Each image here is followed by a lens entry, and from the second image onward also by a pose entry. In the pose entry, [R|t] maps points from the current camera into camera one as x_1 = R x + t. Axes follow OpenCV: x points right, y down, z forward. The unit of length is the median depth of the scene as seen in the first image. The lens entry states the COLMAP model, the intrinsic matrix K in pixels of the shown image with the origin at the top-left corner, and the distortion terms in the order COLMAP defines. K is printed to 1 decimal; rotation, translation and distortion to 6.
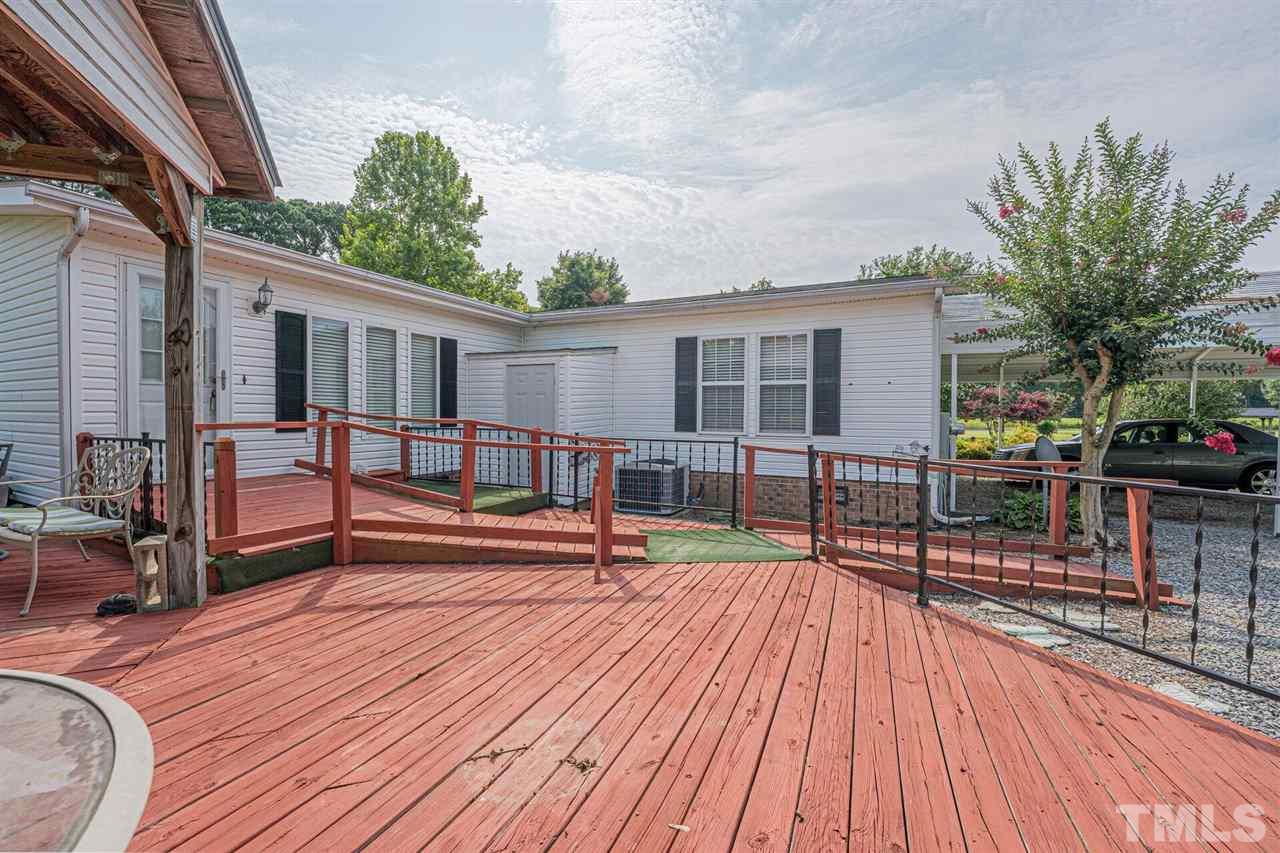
lens RADIAL K [[522.4, 0, 626.9], [0, 522.4, 427.0], [0, 0, 1]] dist [0.000741, 0.000307]
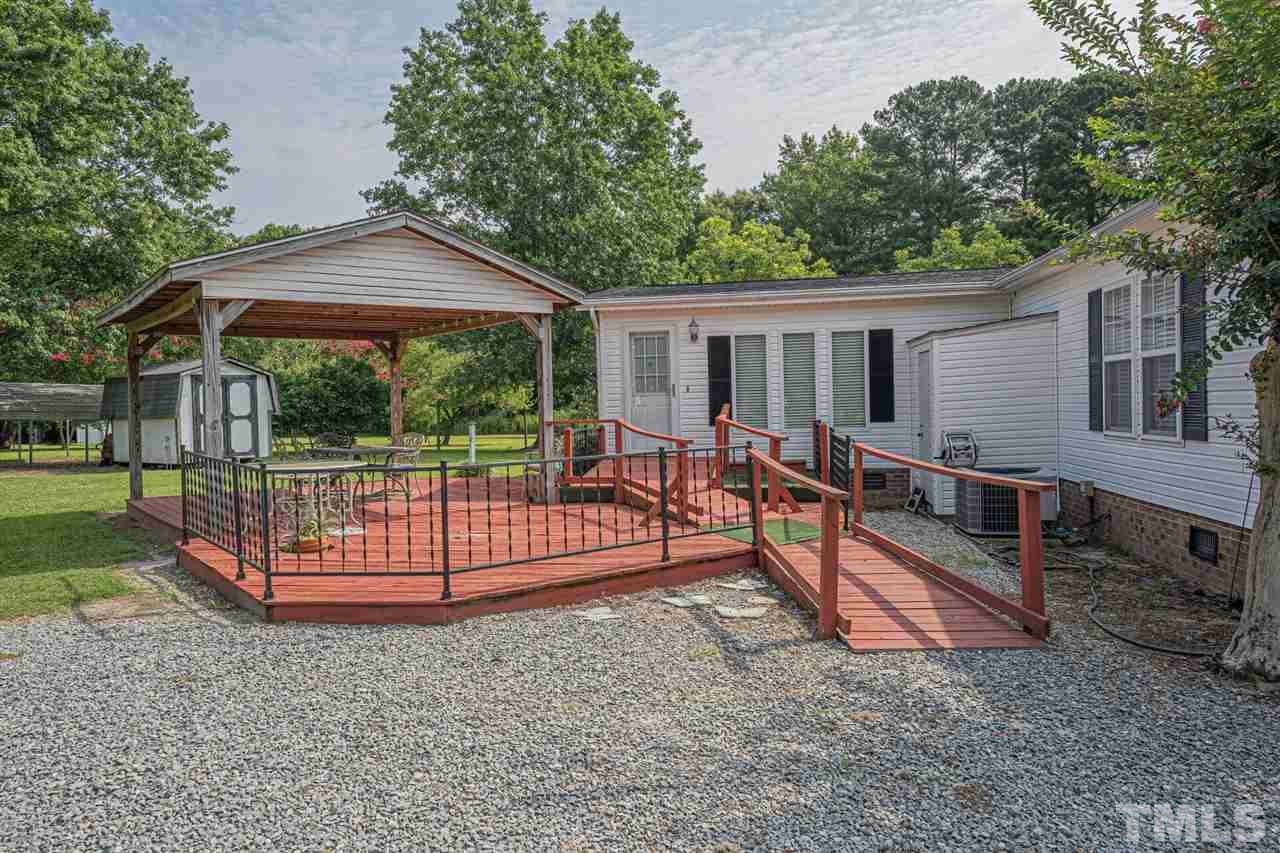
lens RADIAL K [[869.9, 0, 641.6], [0, 869.9, 375.2], [0, 0, 1]] dist [0.000179, 0.000165]
pose [[0.295307, -0.047257, -0.954233, 1.435869], [-0.001984, 0.998743, -0.050075, -0.007778], [0.955401, 0.016681, 0.294842, 0.164800]]
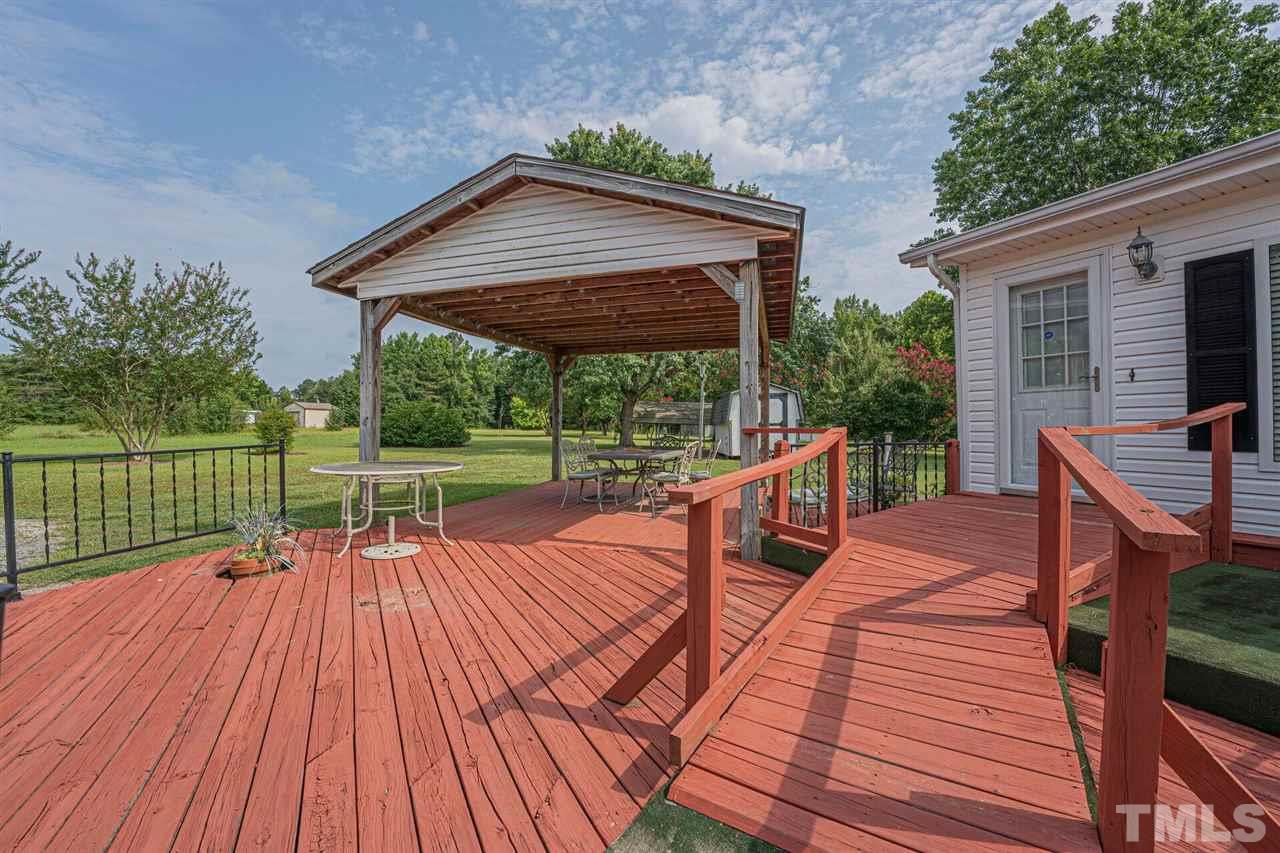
lens RADIAL K [[527.3, 0, 637.9], [0, 527.3, 417.7], [0, 0, 1]] dist [-0.017140, 0.000488]
pose [[-0.598852, -0.020047, -0.800609, 0.247221], [-0.023355, 0.999699, -0.007562, -0.008866], [0.800519, 0.014170, -0.599139, 0.837961]]
